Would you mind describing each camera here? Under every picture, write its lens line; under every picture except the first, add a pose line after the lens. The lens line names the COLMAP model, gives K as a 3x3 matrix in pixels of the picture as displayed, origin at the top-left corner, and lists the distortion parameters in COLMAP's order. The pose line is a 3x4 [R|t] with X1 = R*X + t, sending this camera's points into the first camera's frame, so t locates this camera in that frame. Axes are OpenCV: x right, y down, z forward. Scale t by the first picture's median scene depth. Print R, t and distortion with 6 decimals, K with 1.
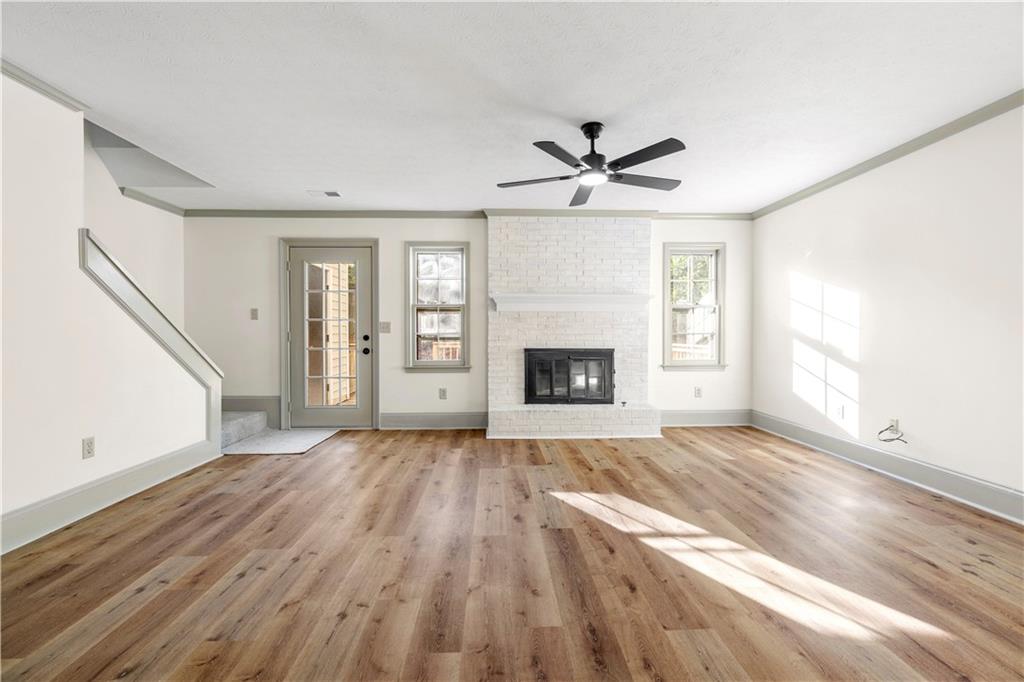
lens RADIAL K [[465.0, 0, 518.3], [0, 465.0, 335.6], [0, 0, 1]] dist [-0.000829, -0.000283]
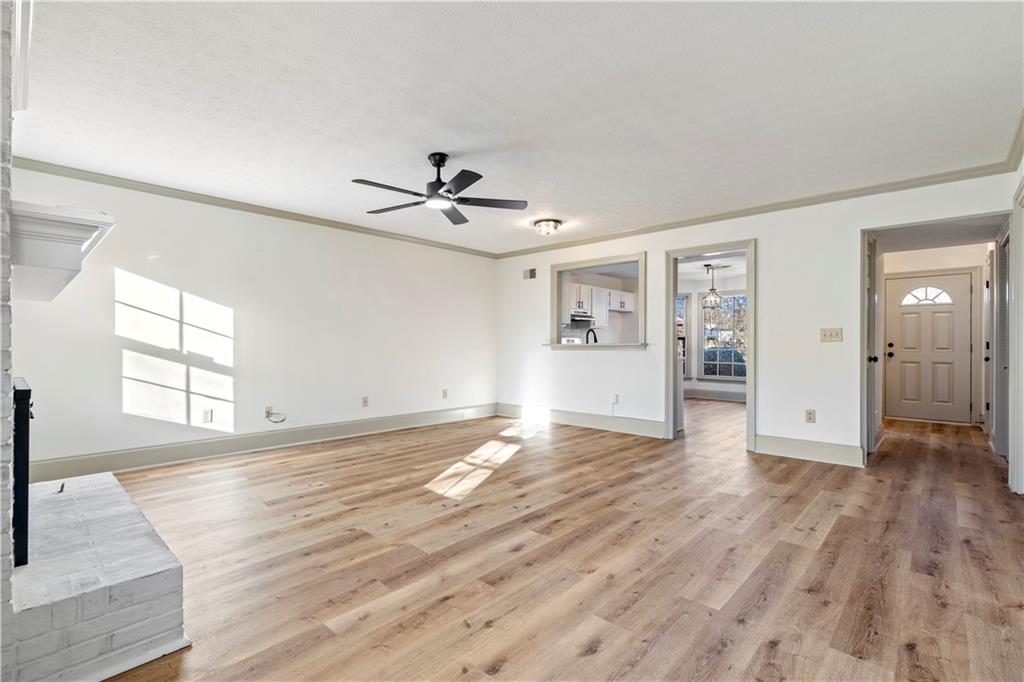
lens RADIAL K [[465.0, 0, 519.8], [0, 465.0, 344.8], [0, 0, 1]] dist [-0.000829, -0.000283]
pose [[-0.708697, -0.000117, 0.705513, -0.698810], [0.004088, 0.999983, 0.004271, -0.001423], [-0.705501, 0.005911, -0.708684, 1.537737]]
